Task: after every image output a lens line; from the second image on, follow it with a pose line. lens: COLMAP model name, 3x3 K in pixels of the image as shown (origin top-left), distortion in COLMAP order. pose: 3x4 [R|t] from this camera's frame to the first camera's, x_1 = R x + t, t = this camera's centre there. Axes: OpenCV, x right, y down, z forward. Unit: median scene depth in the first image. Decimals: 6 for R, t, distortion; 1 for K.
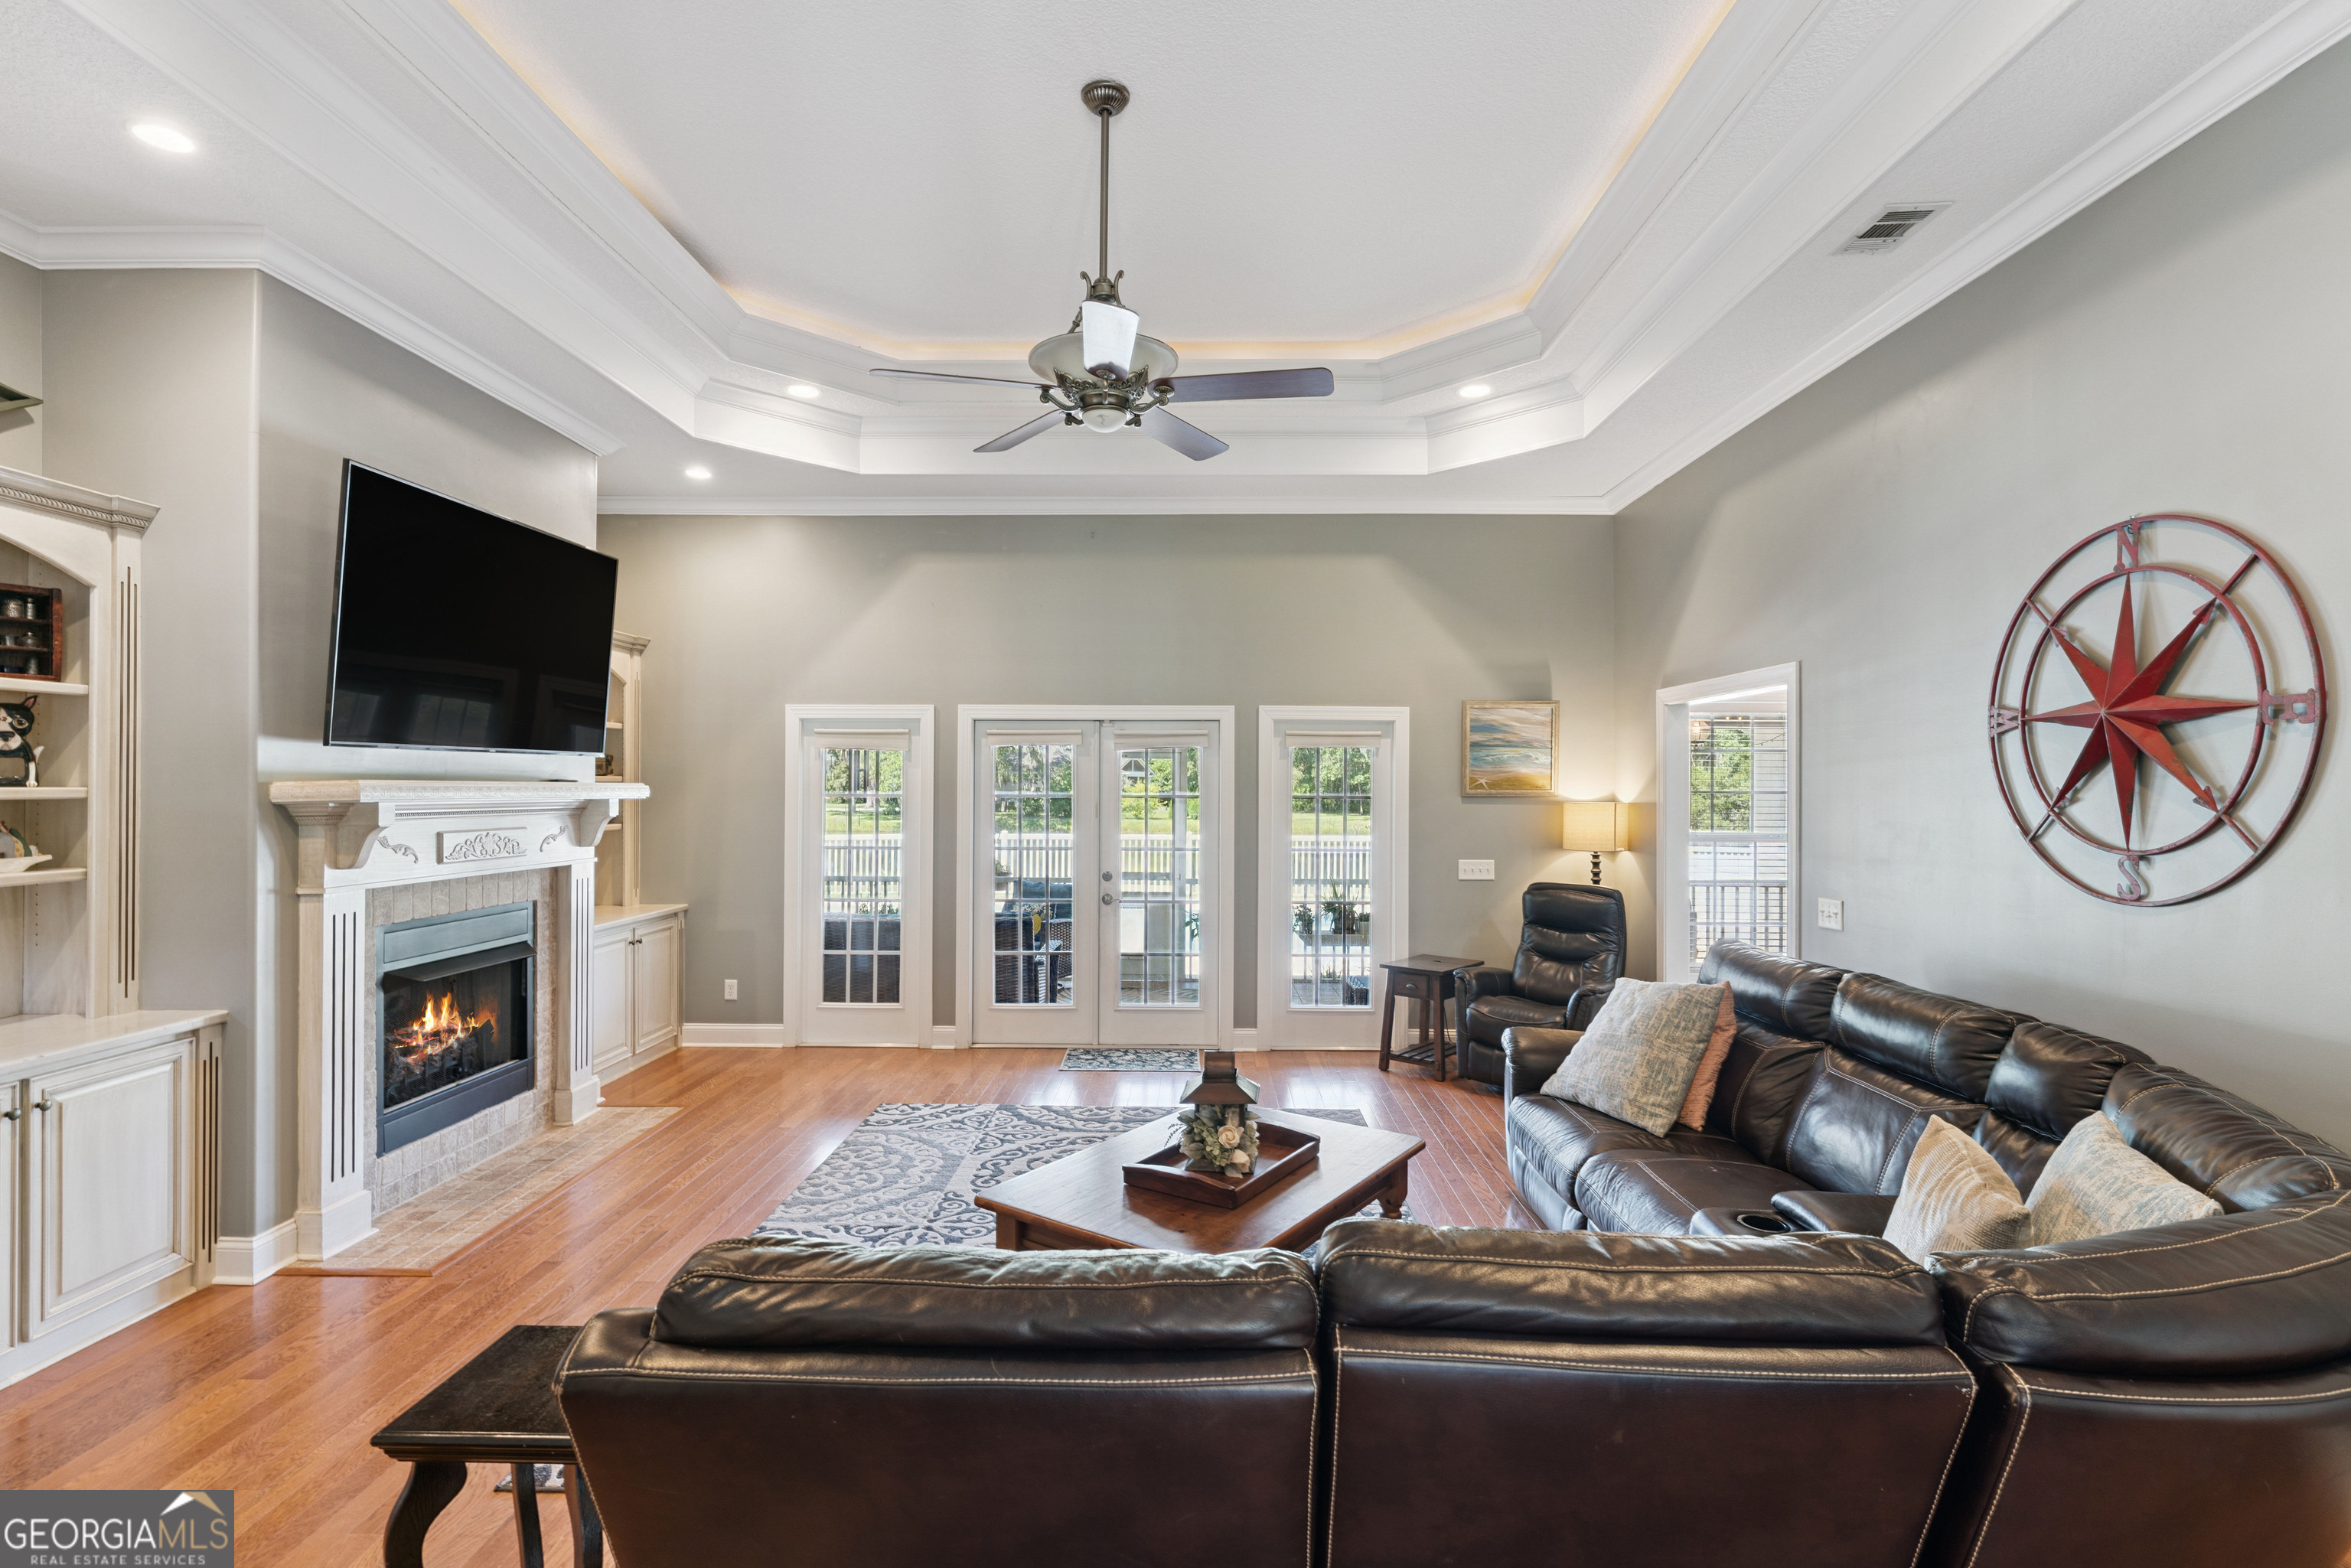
lens RADIAL K [[1107.7, 0, 1173.8], [0, 1107.7, 783.9], [0, 0, 1]] dist [-0.003465, 0.002621]
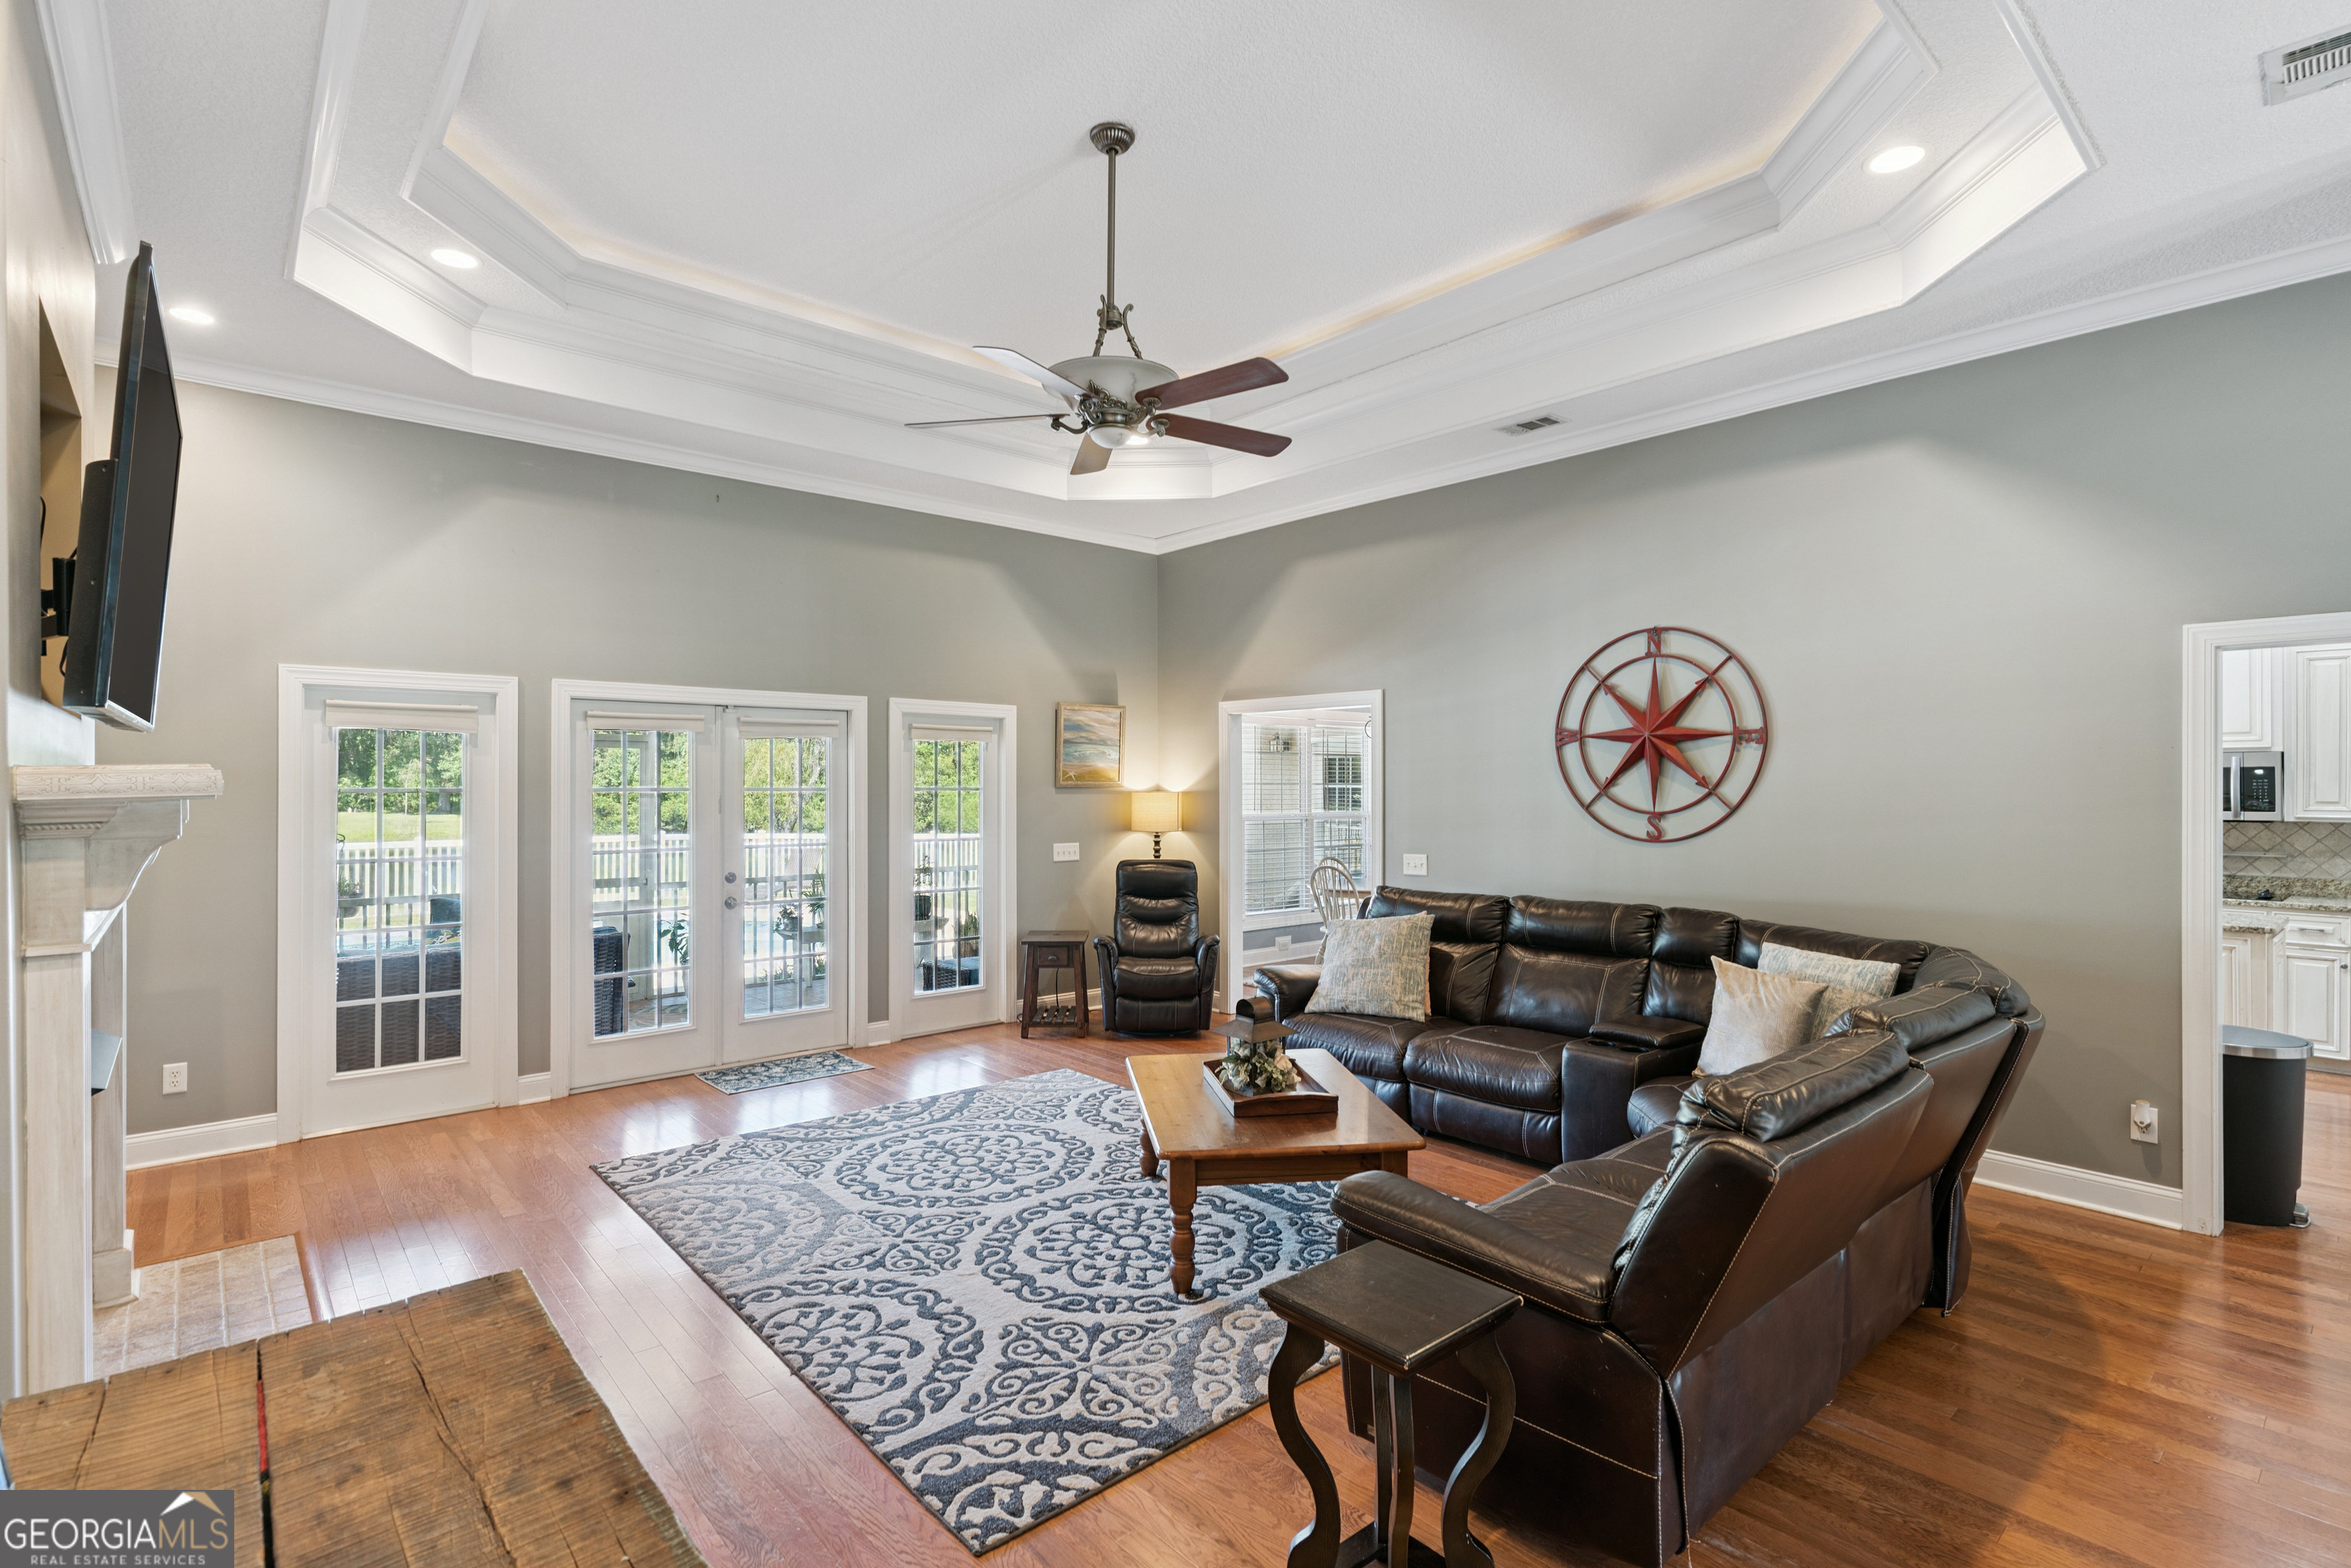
lens RADIAL K [[1107.7, 0, 1173.7], [0, 1107.7, 784.2], [0, 0, 1]] dist [-0.003465, 0.002621]
pose [[0.739739, -0.003270, 0.672886, -0.527429], [0.000296, 0.999990, 0.004534, 0.003770], [-0.672893, -0.003154, 0.739733, 0.111914]]
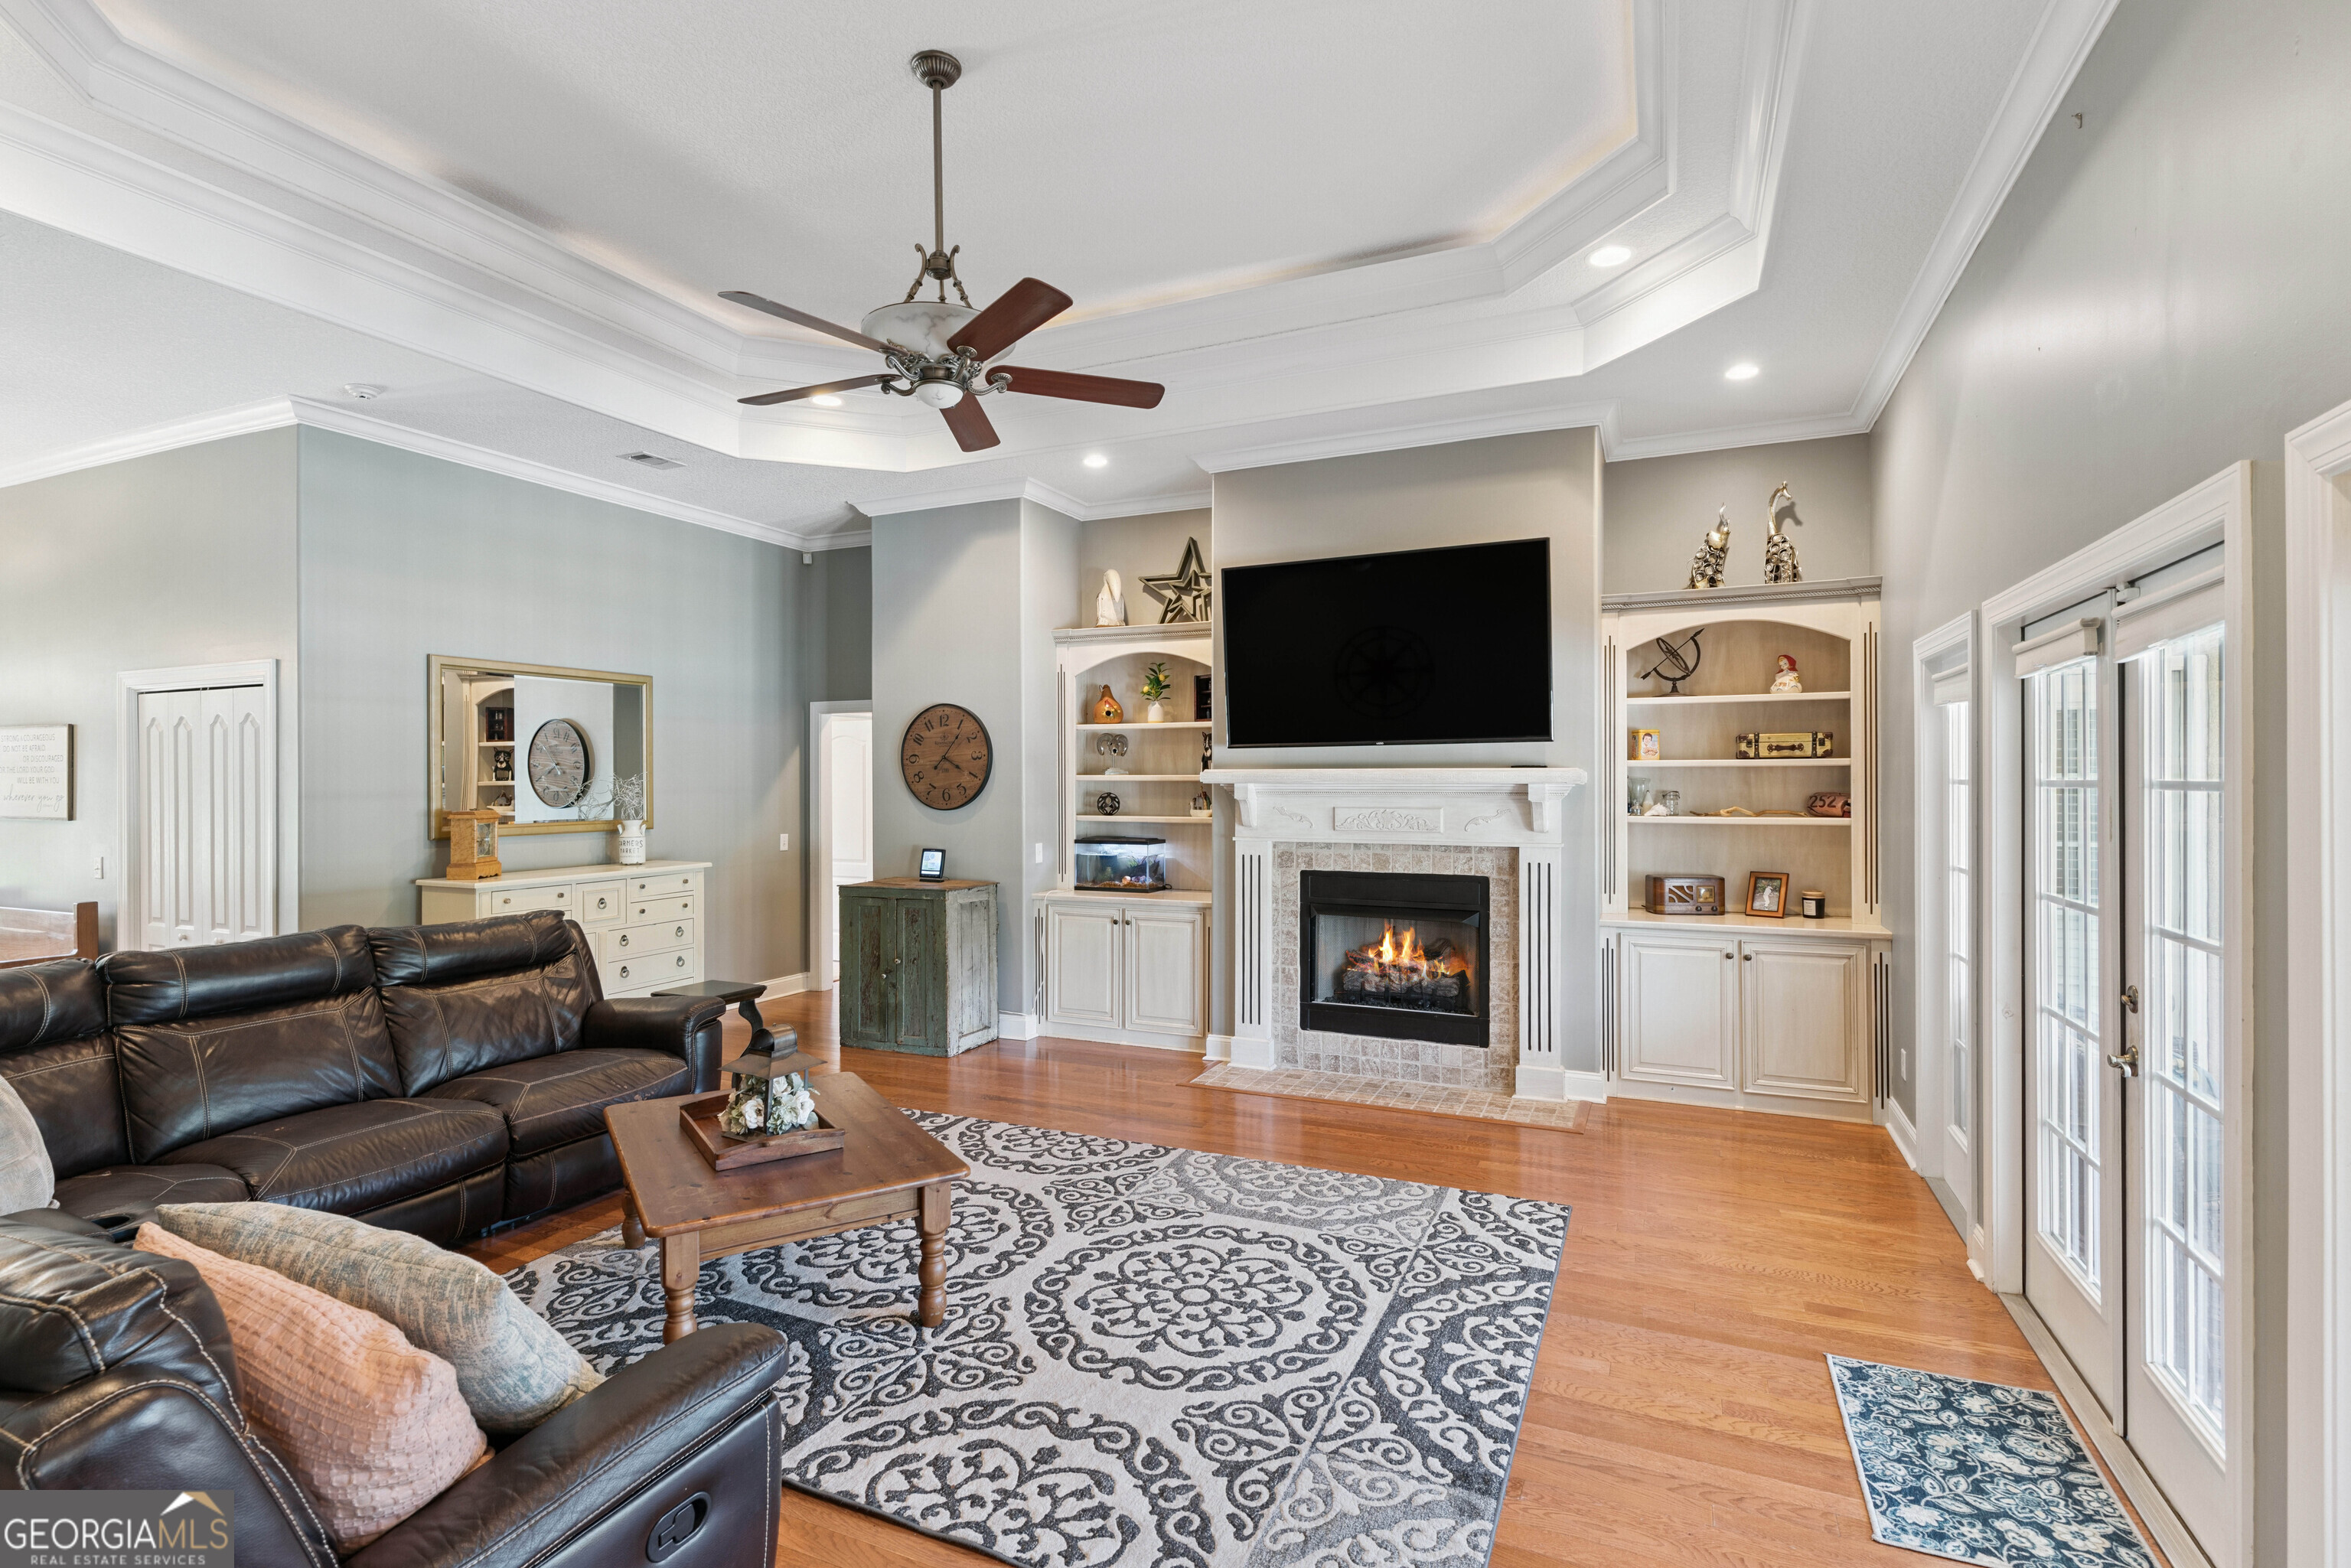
lens RADIAL K [[1107.7, 0, 1183.4], [0, 1107.7, 779.5], [0, 0, 1]] dist [-0.003465, 0.002621]
pose [[-0.383169, -0.001240, -0.923678, 0.537615], [0.003479, 0.999990, -0.002786, 0.010753], [0.923672, -0.004281, -0.383161, 1.112851]]
